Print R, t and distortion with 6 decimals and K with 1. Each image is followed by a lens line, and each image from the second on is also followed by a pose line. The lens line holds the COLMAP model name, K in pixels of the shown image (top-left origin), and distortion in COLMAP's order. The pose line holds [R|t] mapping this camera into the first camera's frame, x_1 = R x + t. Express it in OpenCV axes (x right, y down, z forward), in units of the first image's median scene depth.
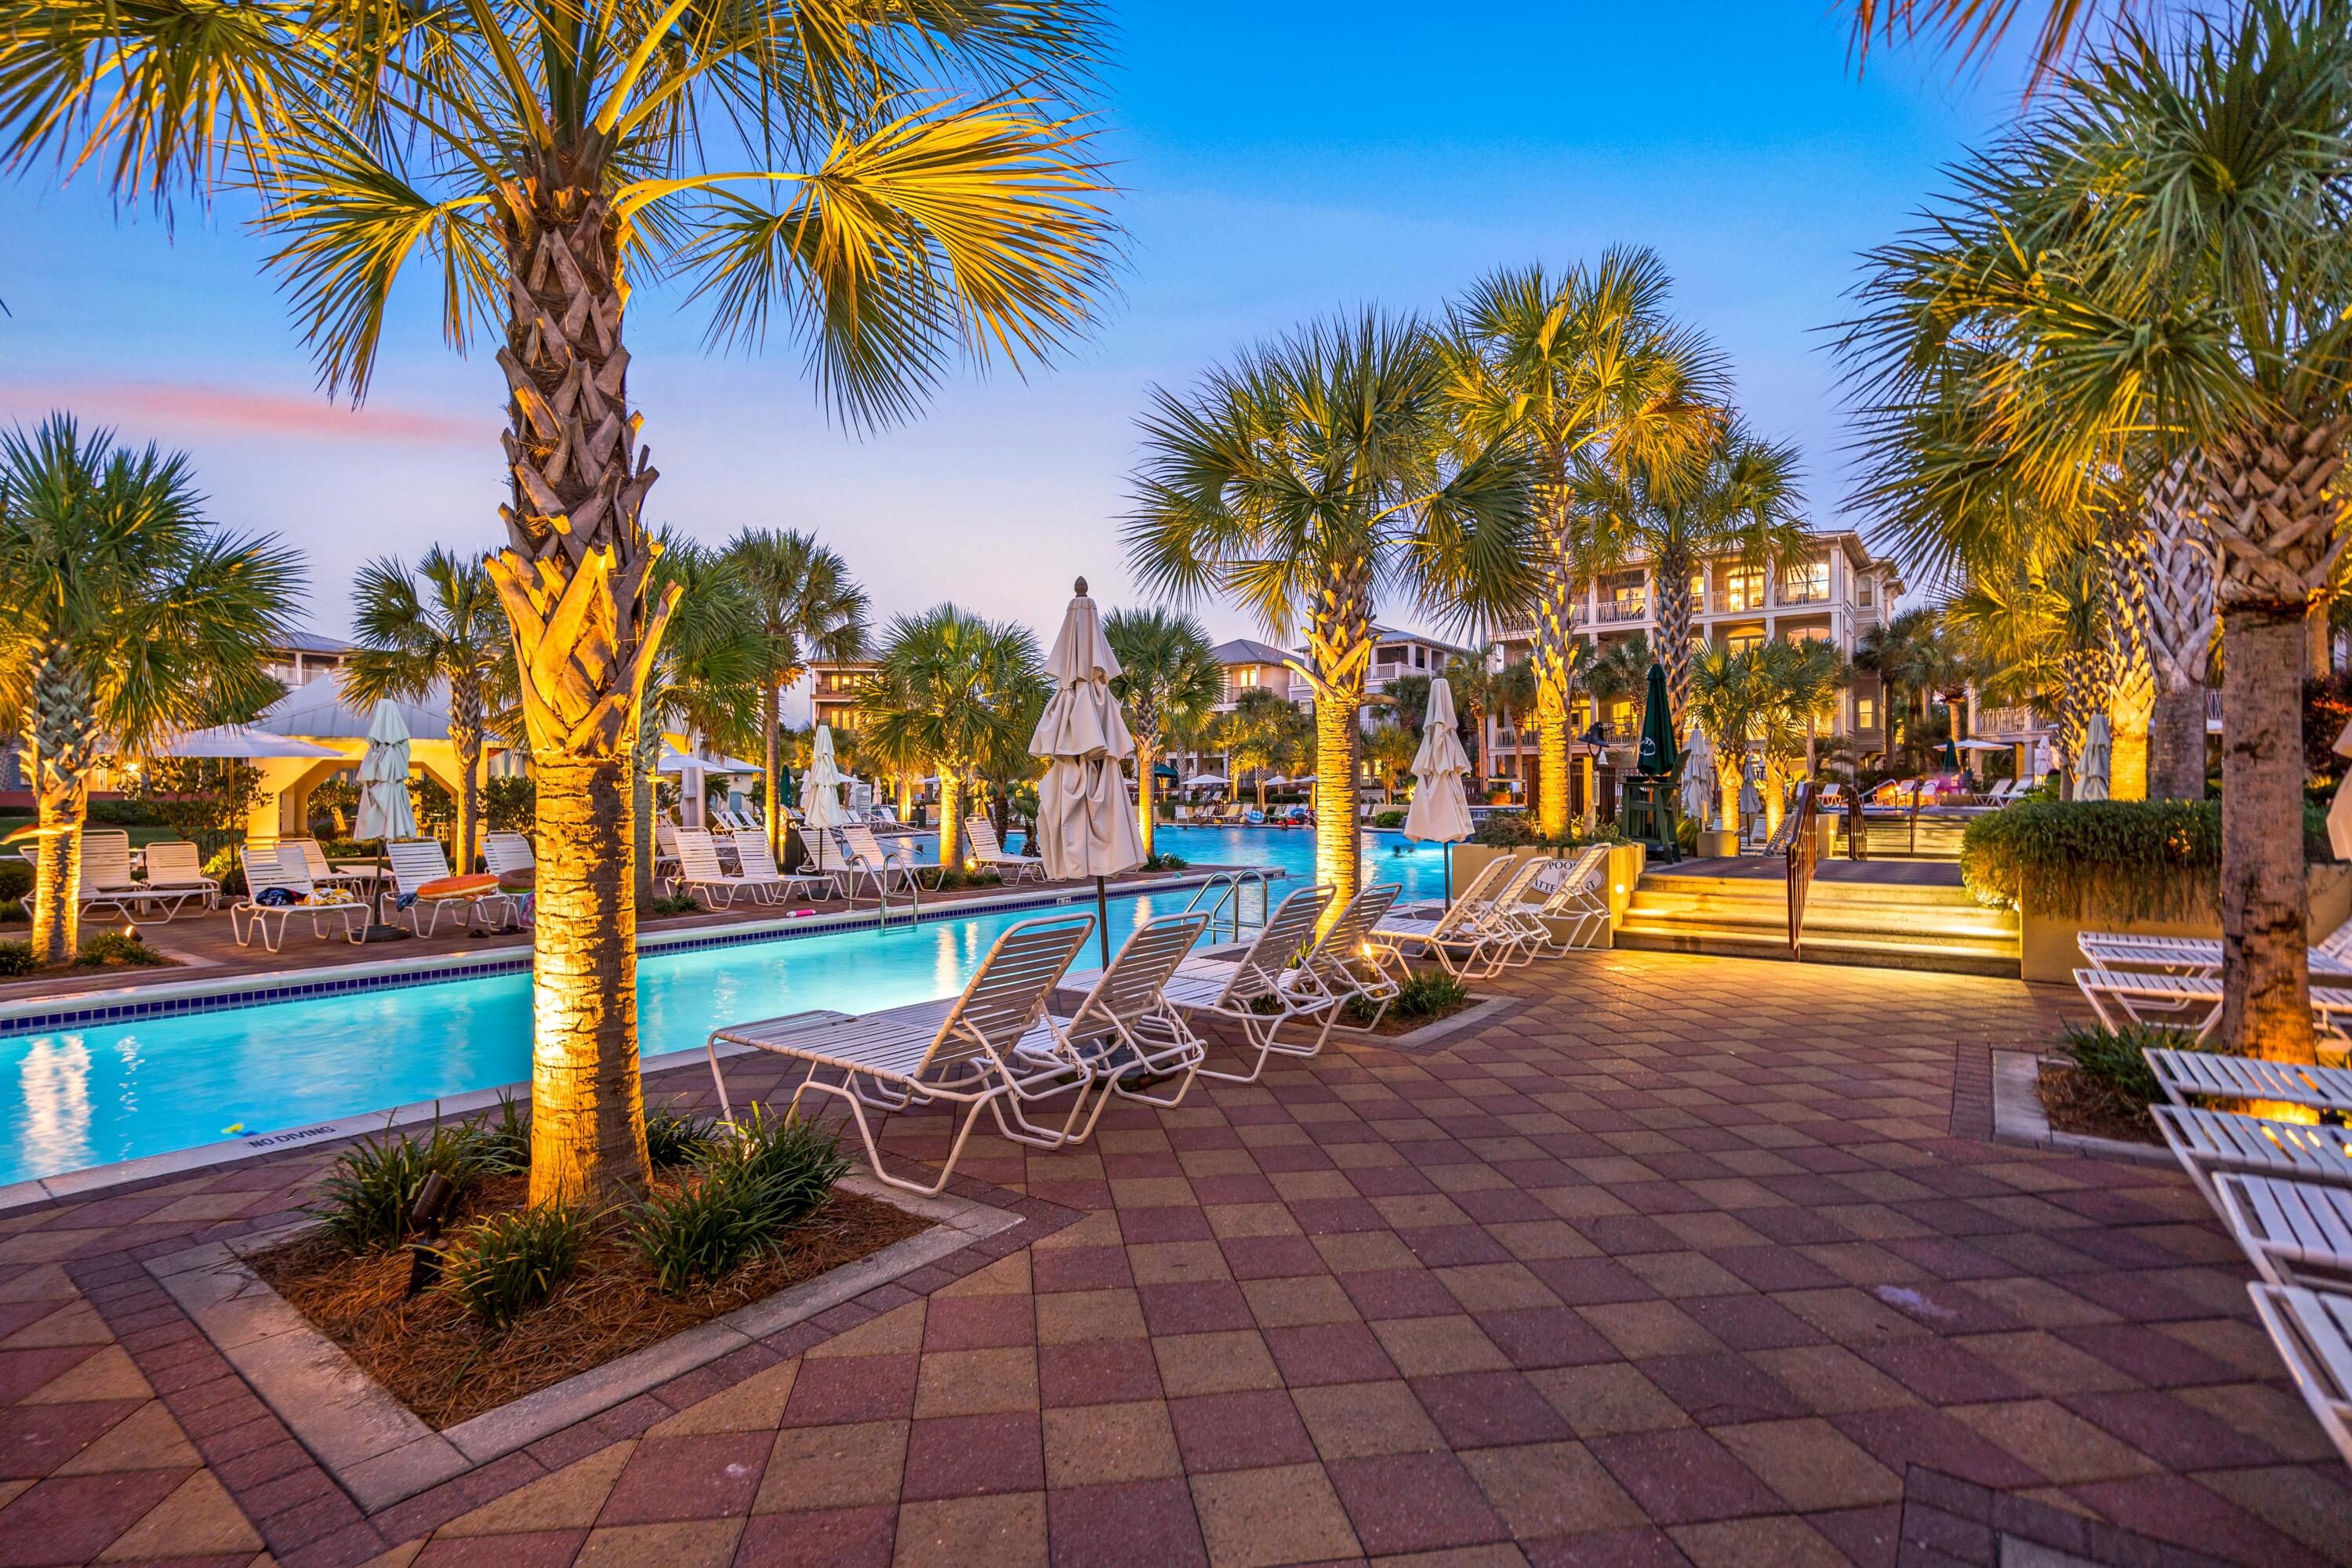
lens RADIAL K [[1079.8, 0, 1176.4], [0, 1079.8, 798.3], [0, 0, 1]] dist [-0.000285, -0.000299]
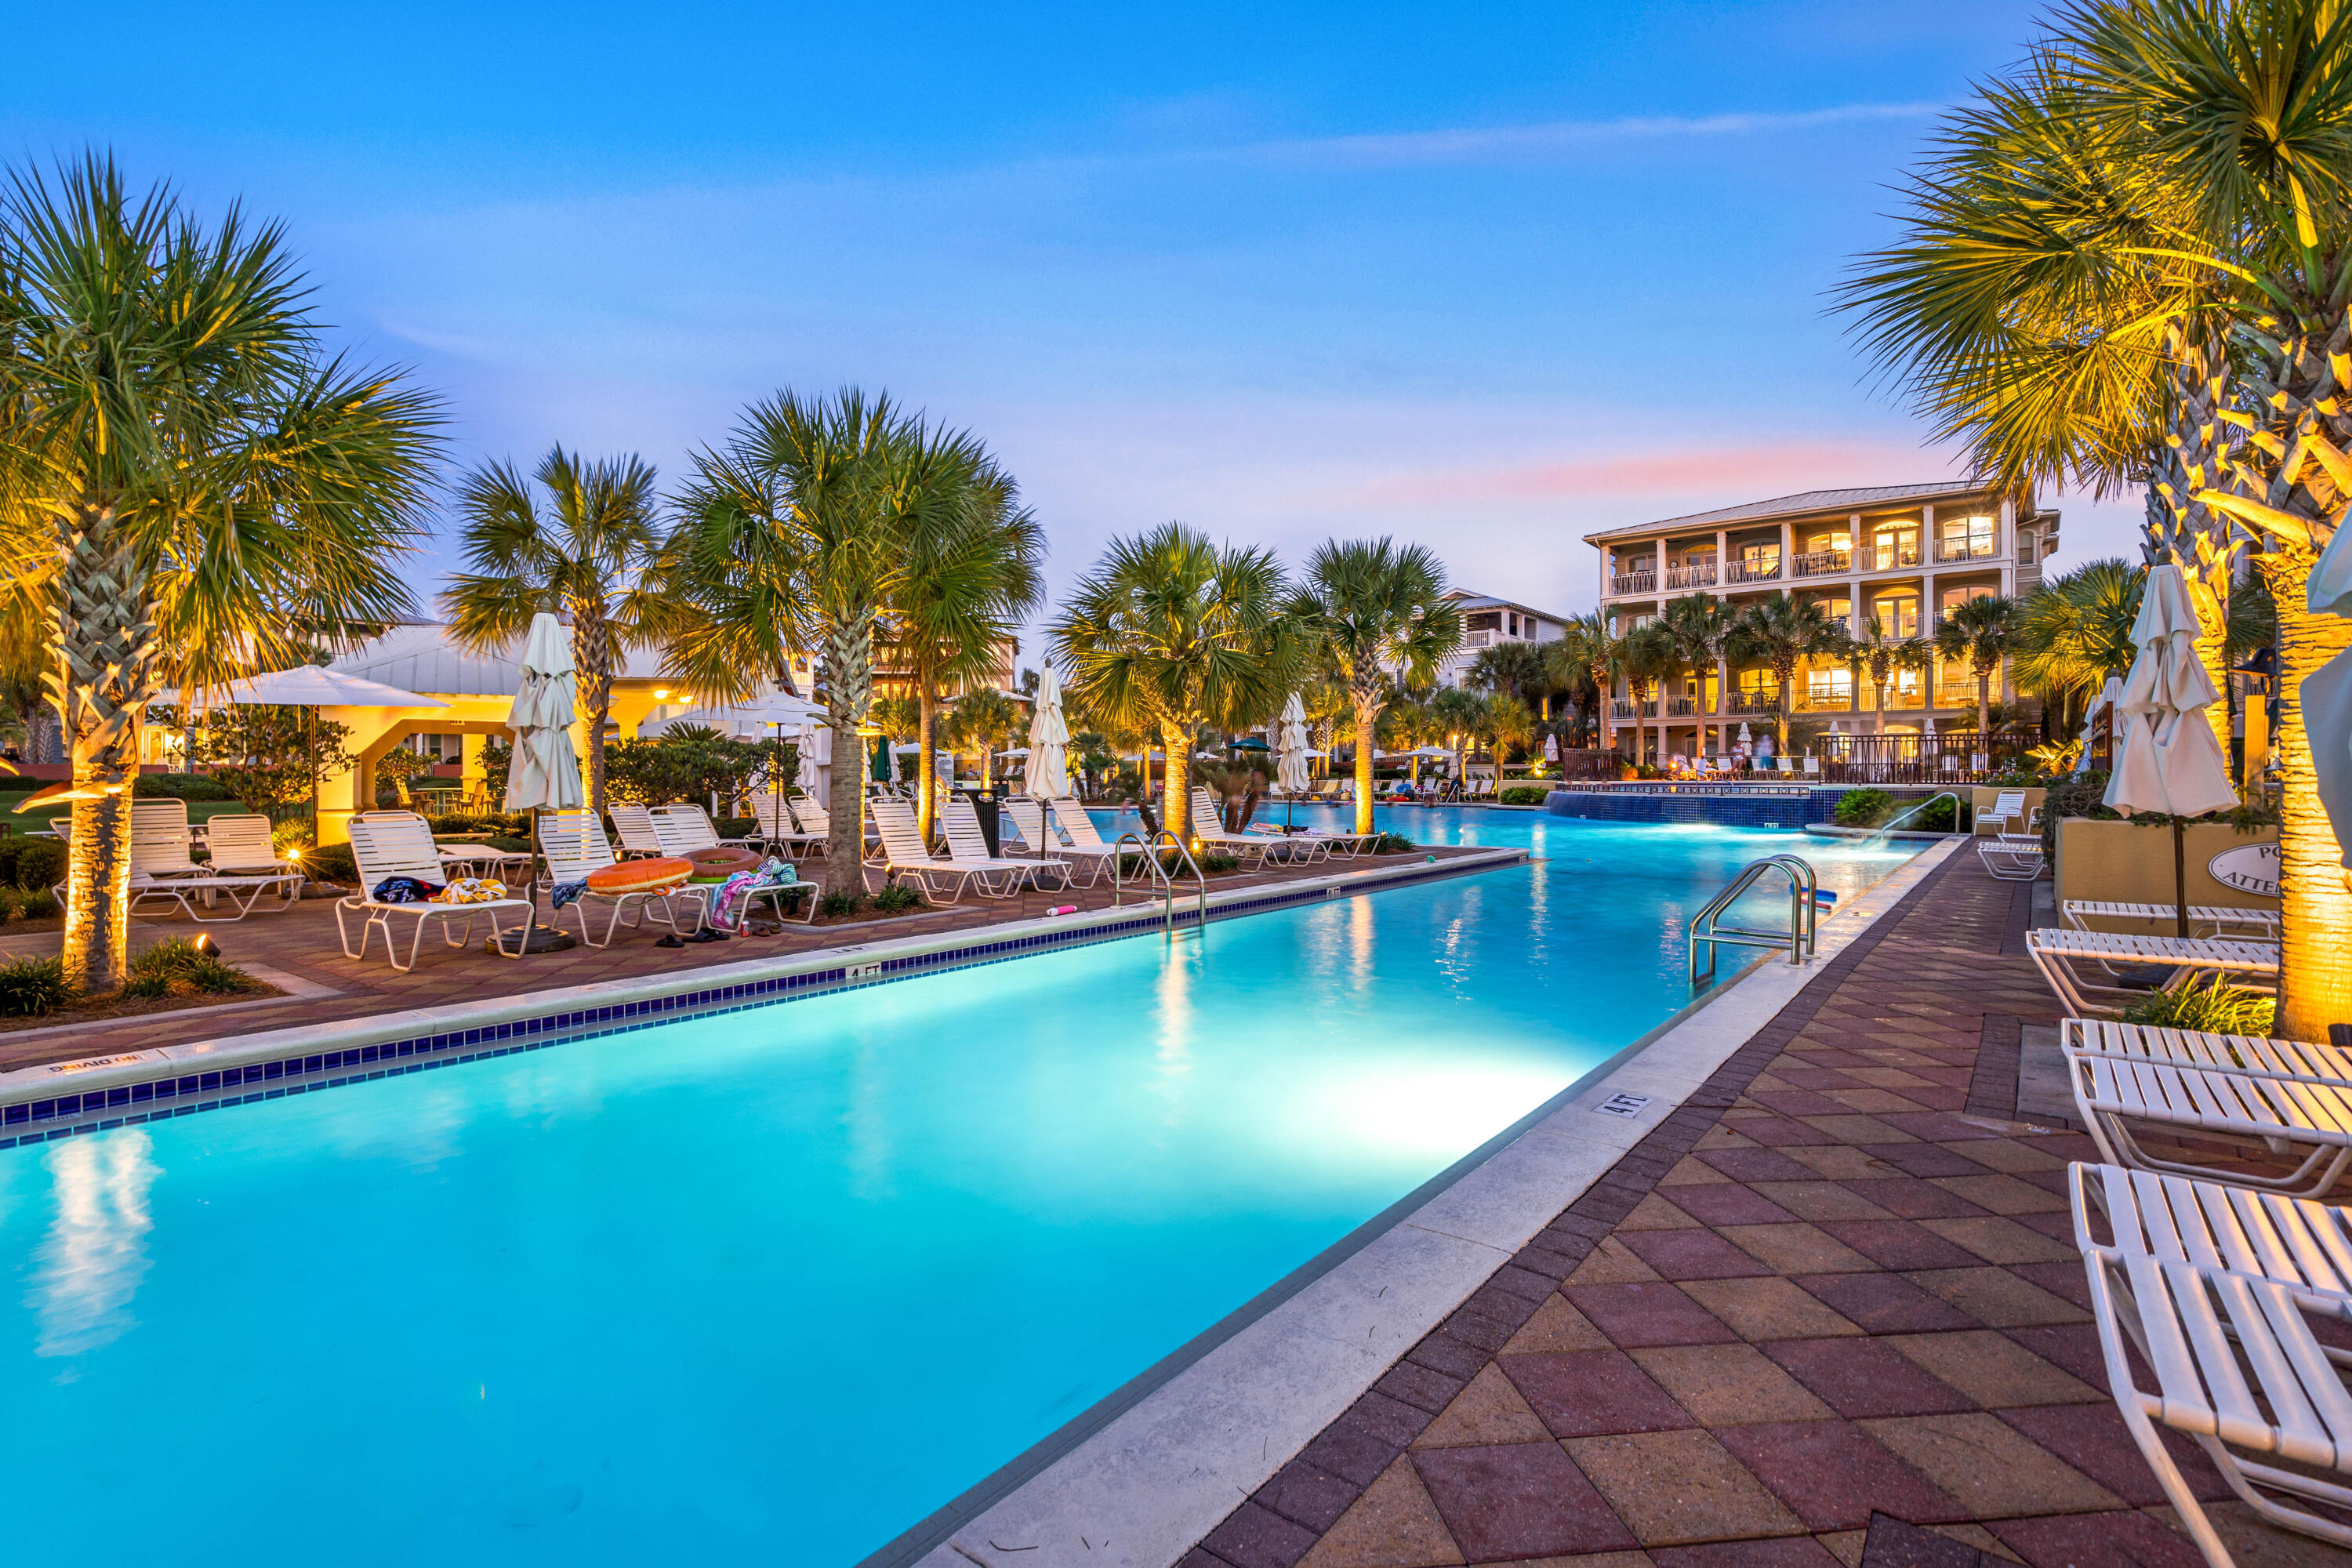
lens RADIAL K [[1091.1, 0, 1176.0], [0, 1091.1, 784.0], [0, 0, 1]] dist [-0.002350, 0.000168]
pose [[0.999705, 0.001654, -0.024243, -0.295038], [-0.001486, 0.999975, 0.006947, 0.015624], [0.024254, -0.006909, 0.999682, 0.285870]]
